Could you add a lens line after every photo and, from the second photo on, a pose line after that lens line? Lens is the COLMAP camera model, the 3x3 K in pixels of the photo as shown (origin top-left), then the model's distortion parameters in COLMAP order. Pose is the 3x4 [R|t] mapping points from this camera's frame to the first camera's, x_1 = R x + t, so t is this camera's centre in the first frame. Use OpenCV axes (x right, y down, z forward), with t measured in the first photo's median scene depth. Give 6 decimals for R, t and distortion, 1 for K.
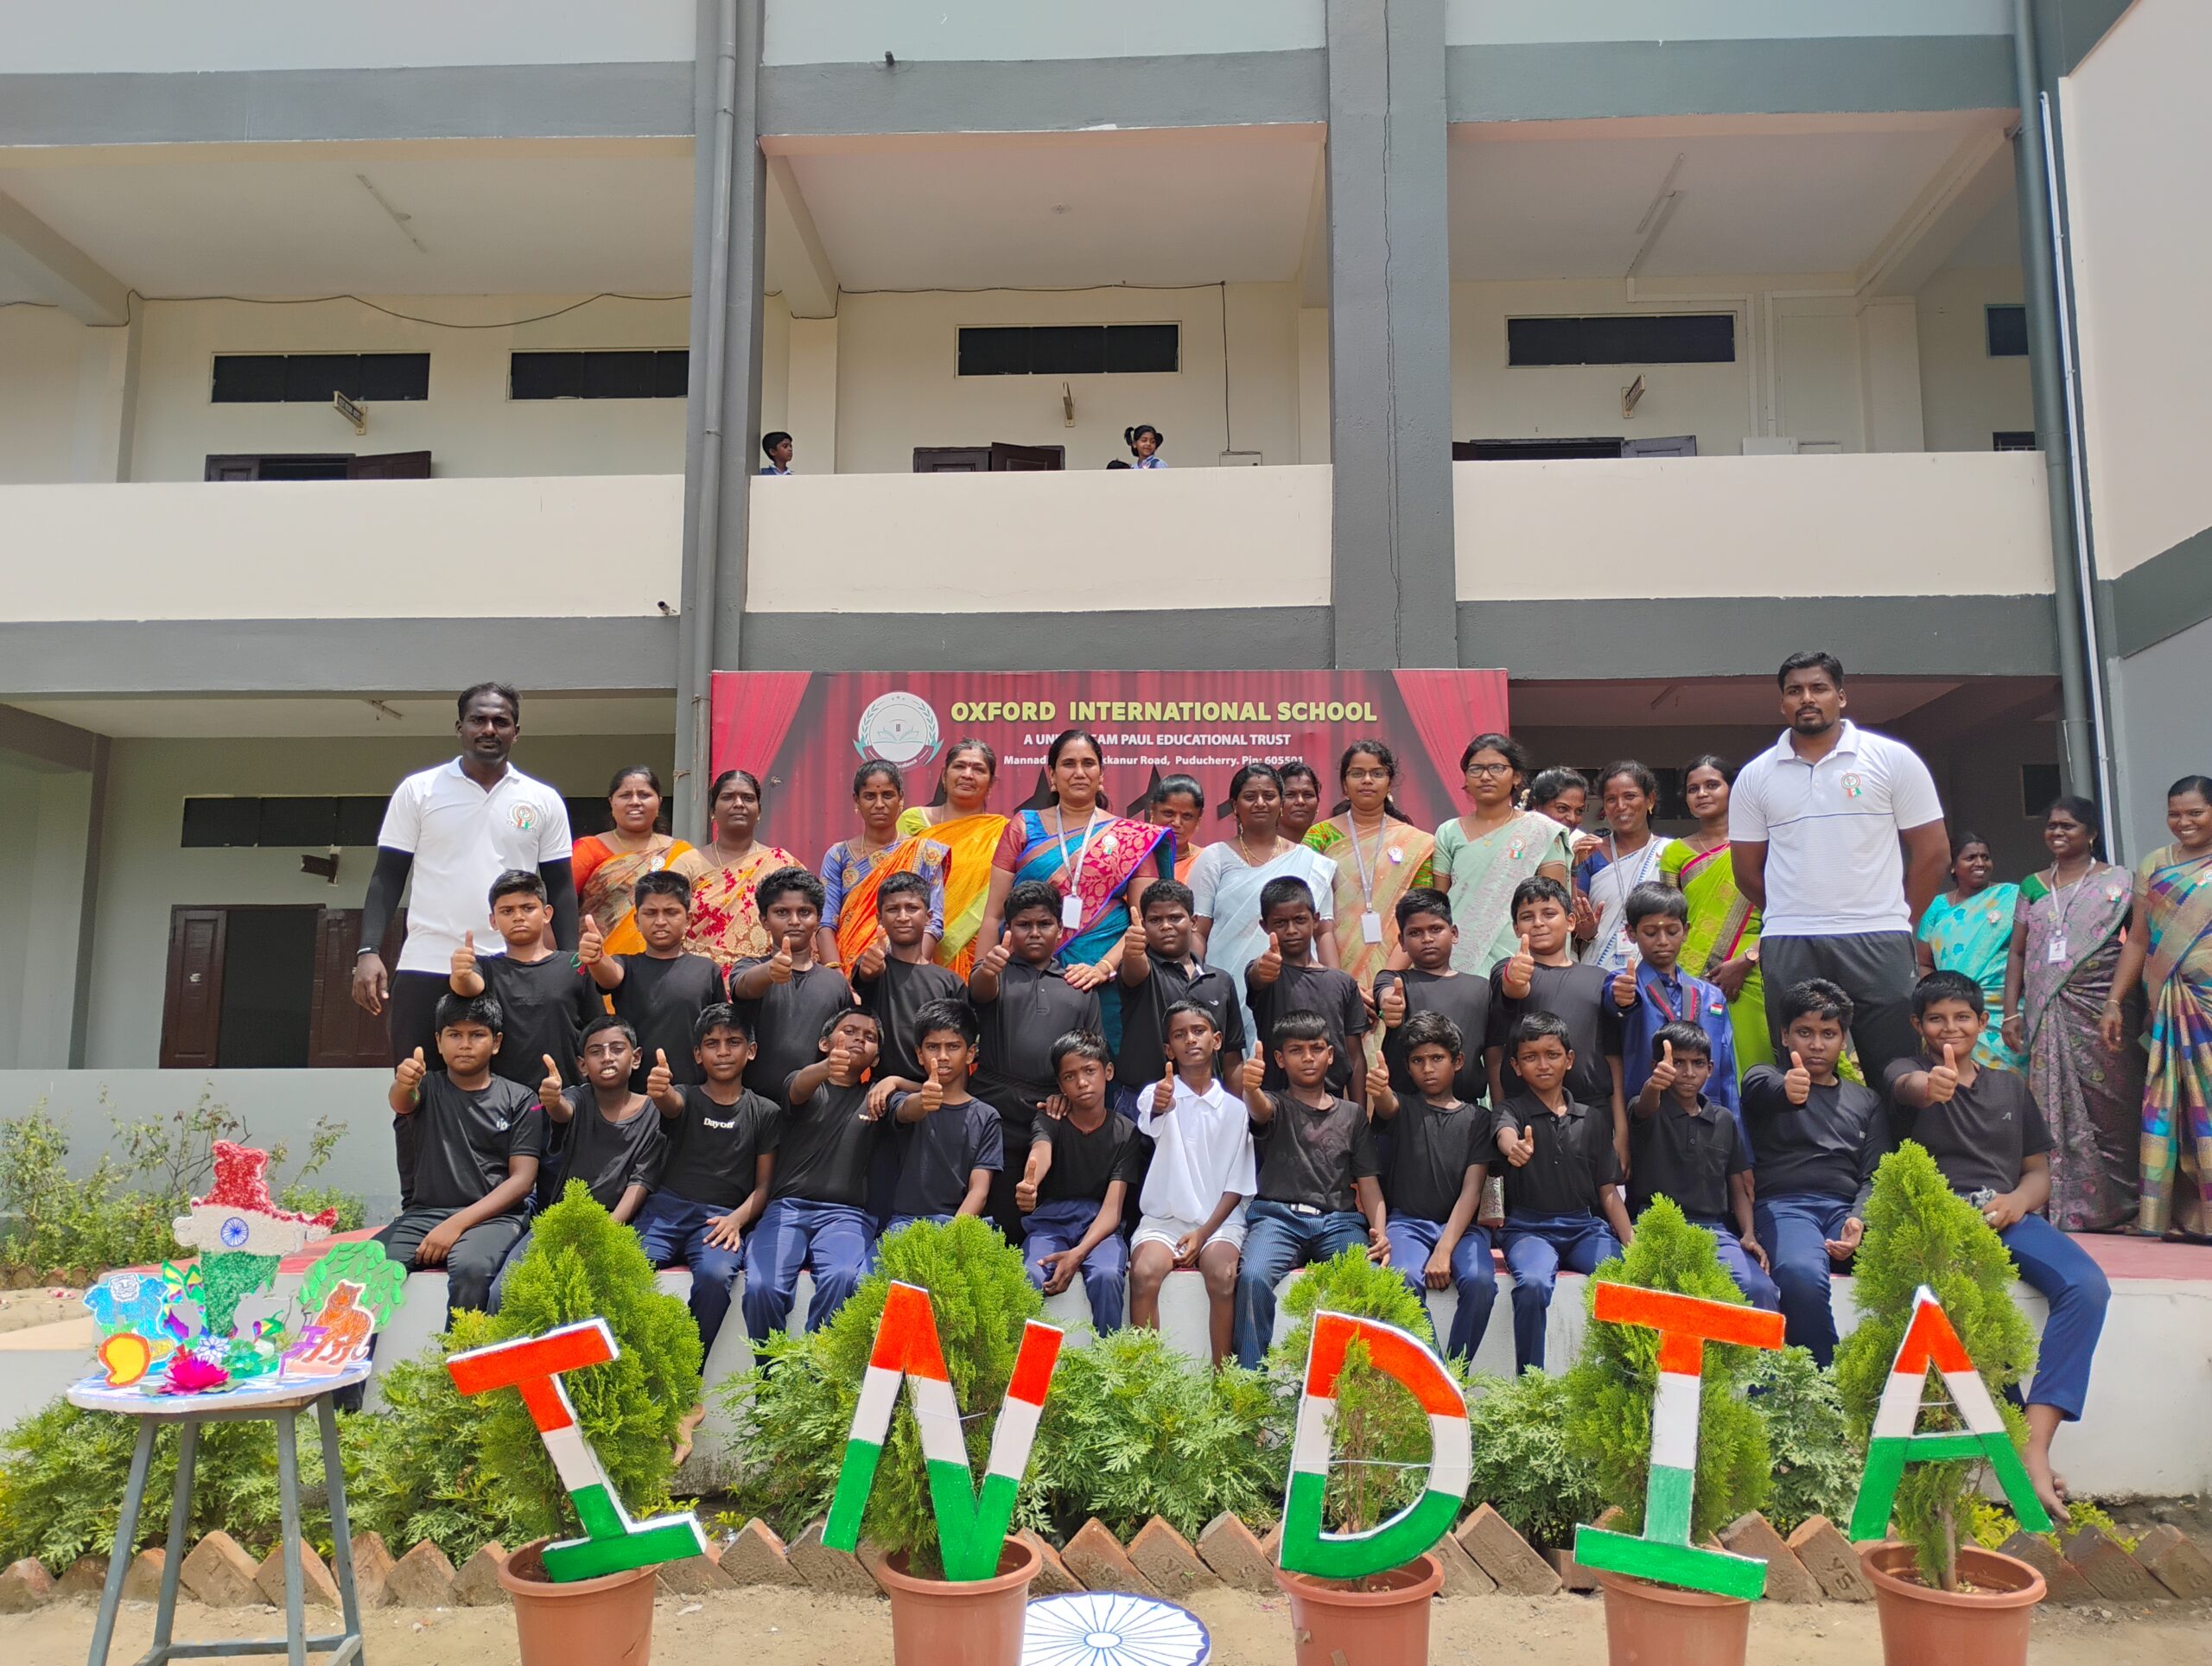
lens RADIAL K [[1817.7, 0, 1108.2], [0, 1817.7, 804.5], [0, 0, 1]] dist [0.065978, -0.075073]
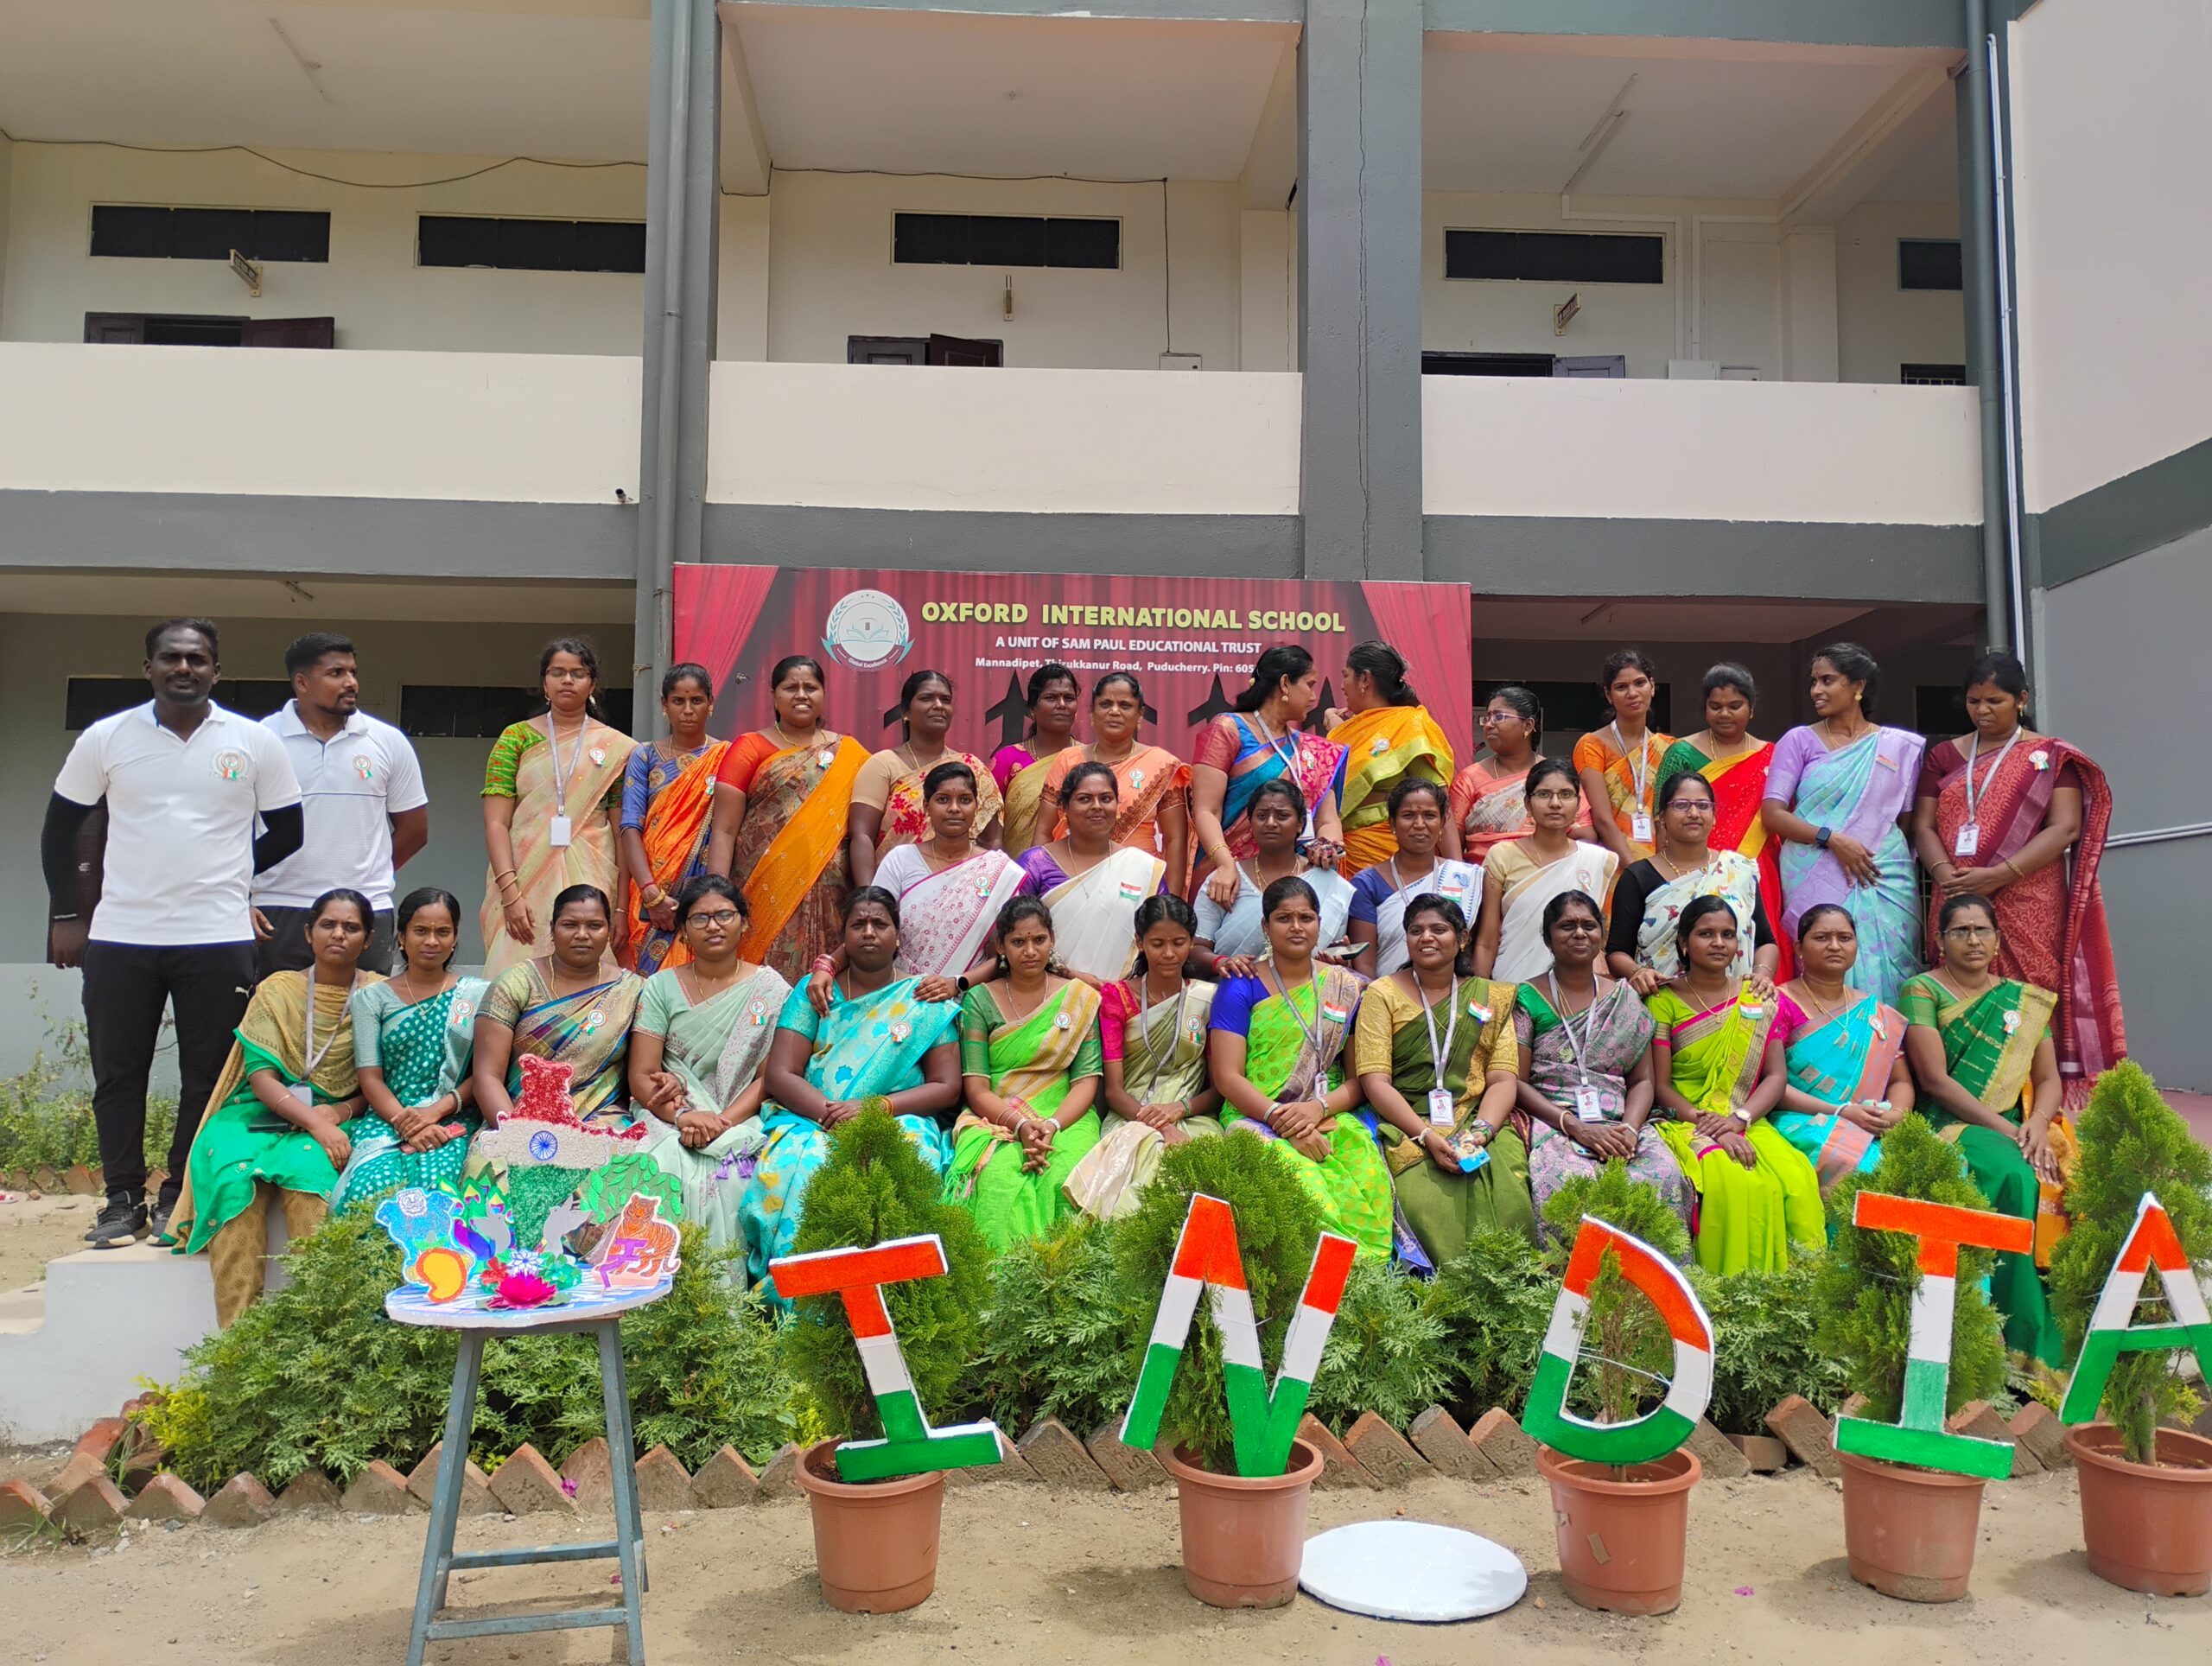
lens RADIAL K [[1817.7, 0, 1108.2], [0, 1817.7, 804.5], [0, 0, 1]] dist [0.065978, -0.075073]
pose [[0.994829, 0.015299, 0.100403, -0.083769], [-0.021034, 0.998192, 0.056312, -0.004104], [-0.099360, -0.058132, 0.993352, -0.000061]]
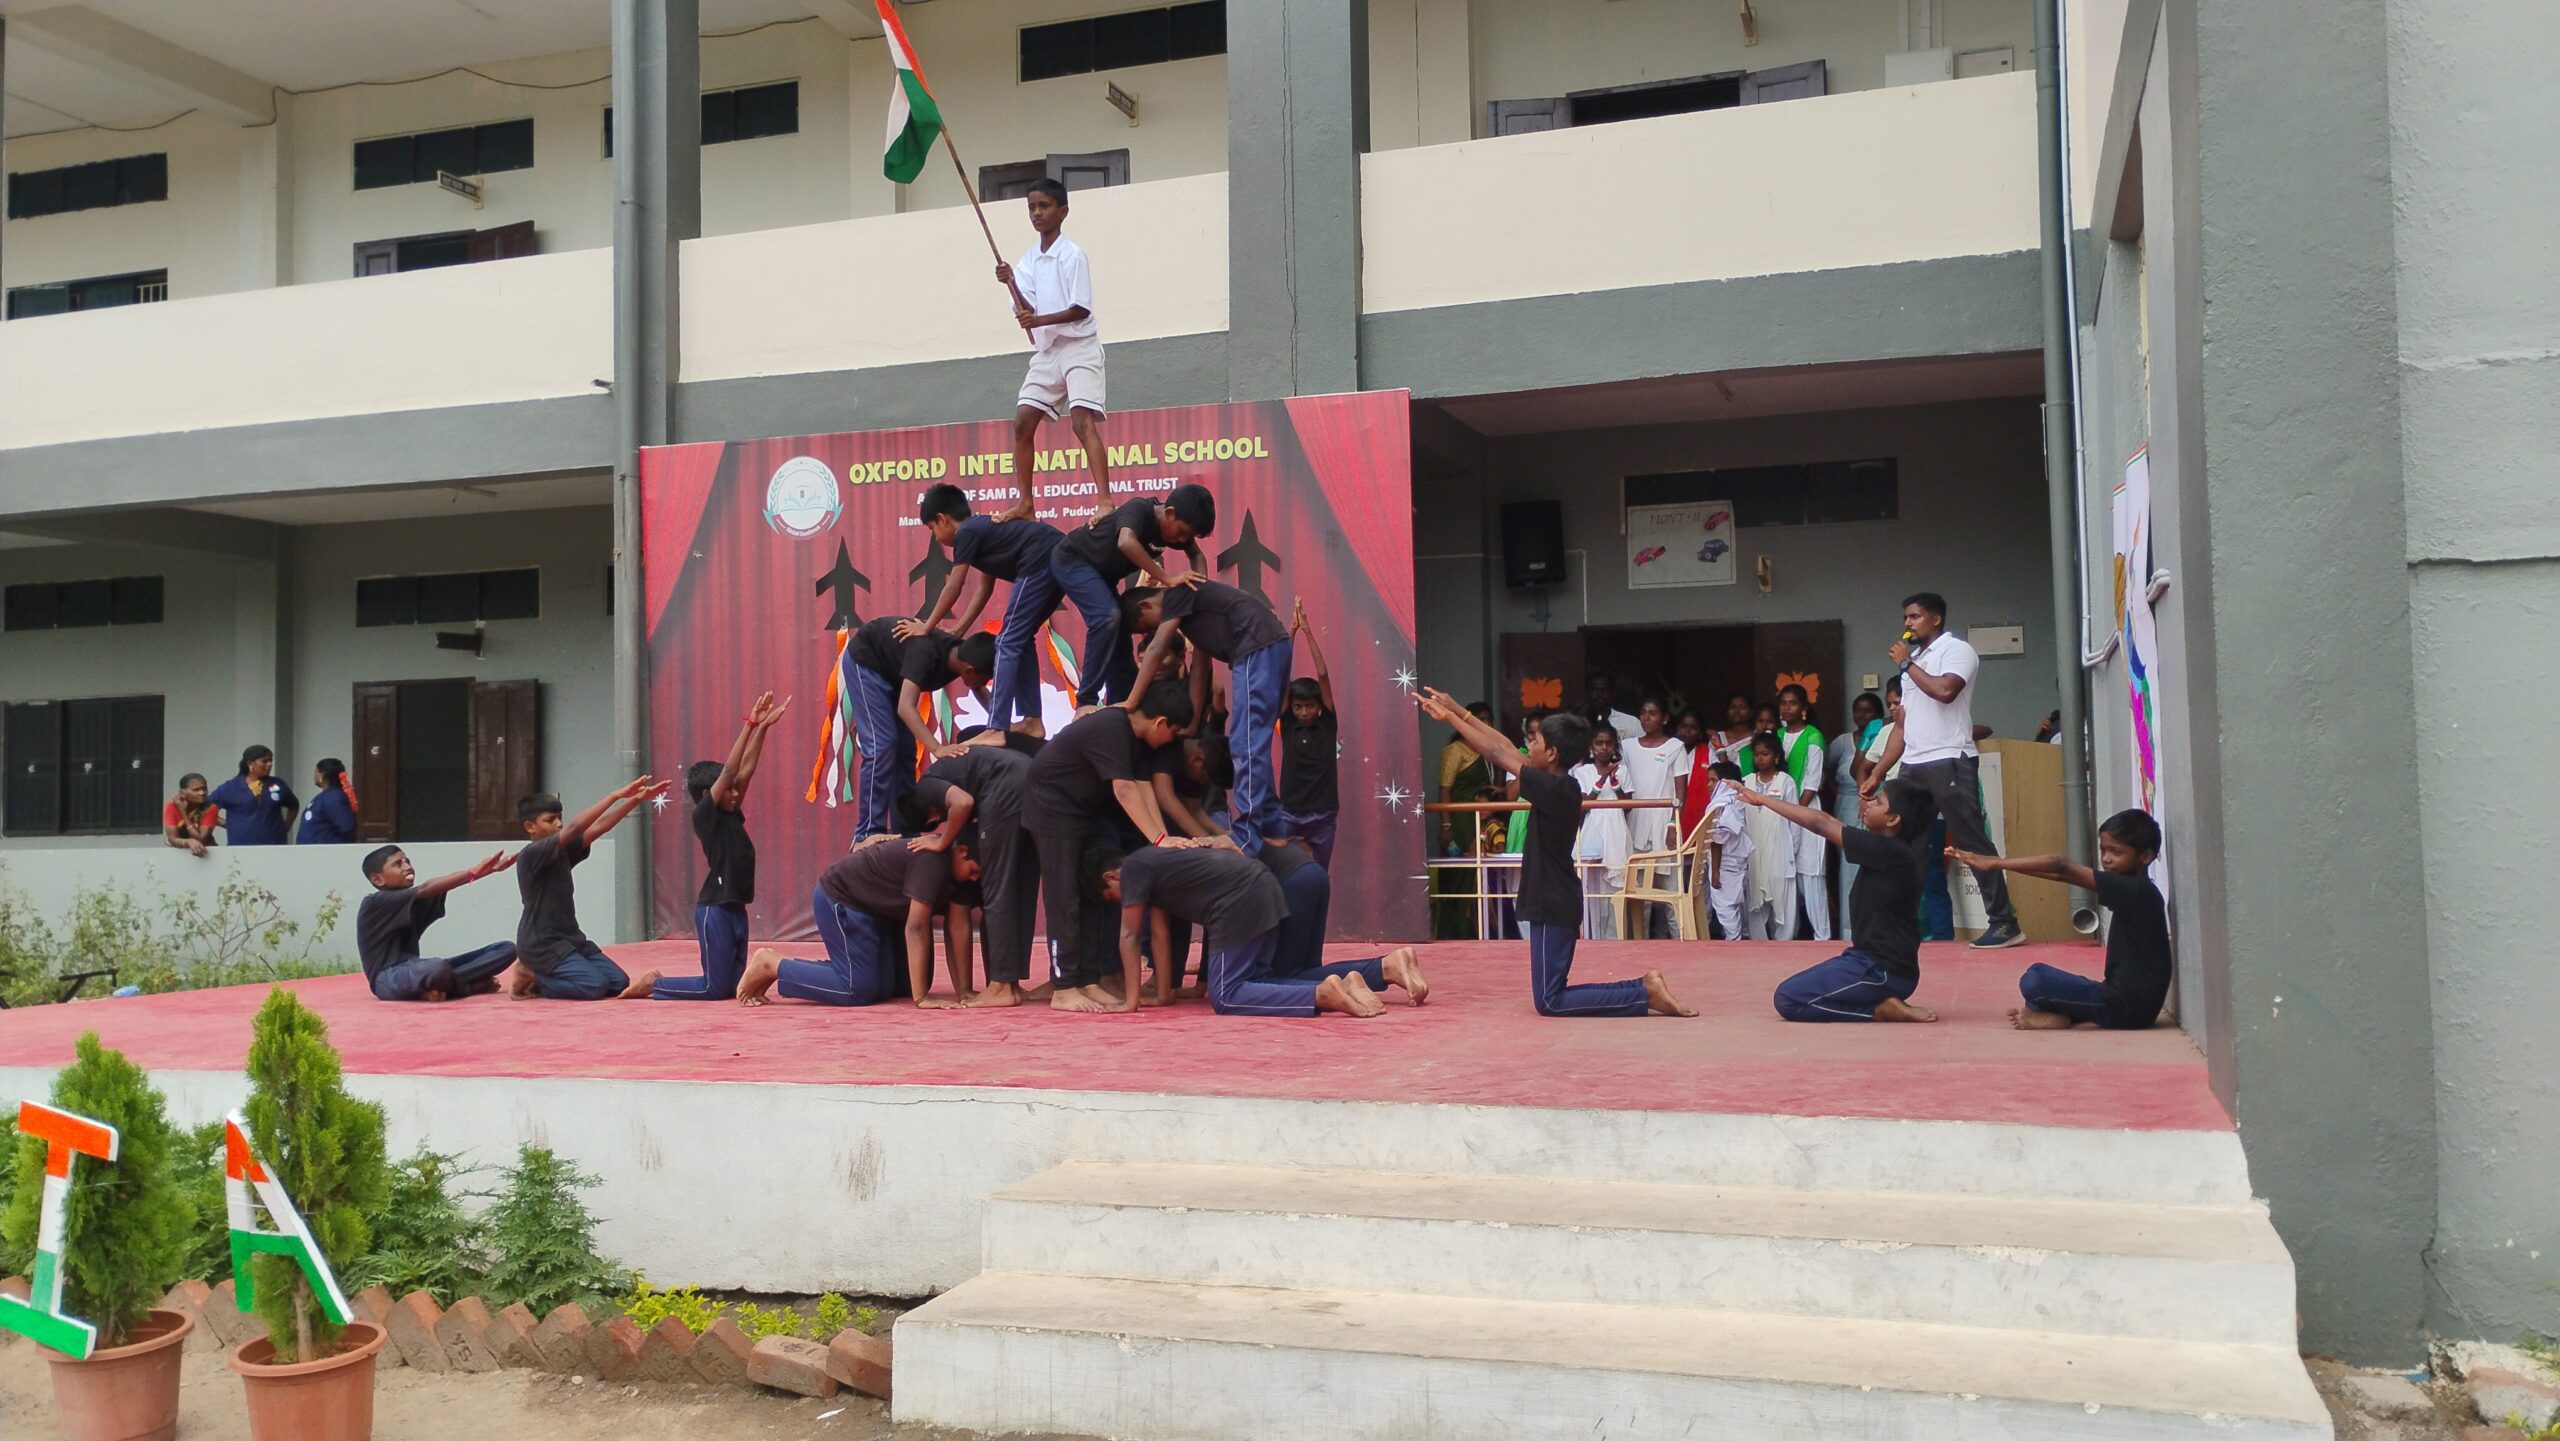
lens RADIAL K [[2084.0, 0, 1276.7], [0, 2084.0, 709.1], [0, 0, 1]] dist [0.042512, -0.001594]
pose [[0.960569, -0.030699, -0.276342, 0.436943], [0.060360, 0.993207, 0.099477, -0.023874], [0.271411, -0.112234, 0.955897, -0.014646]]
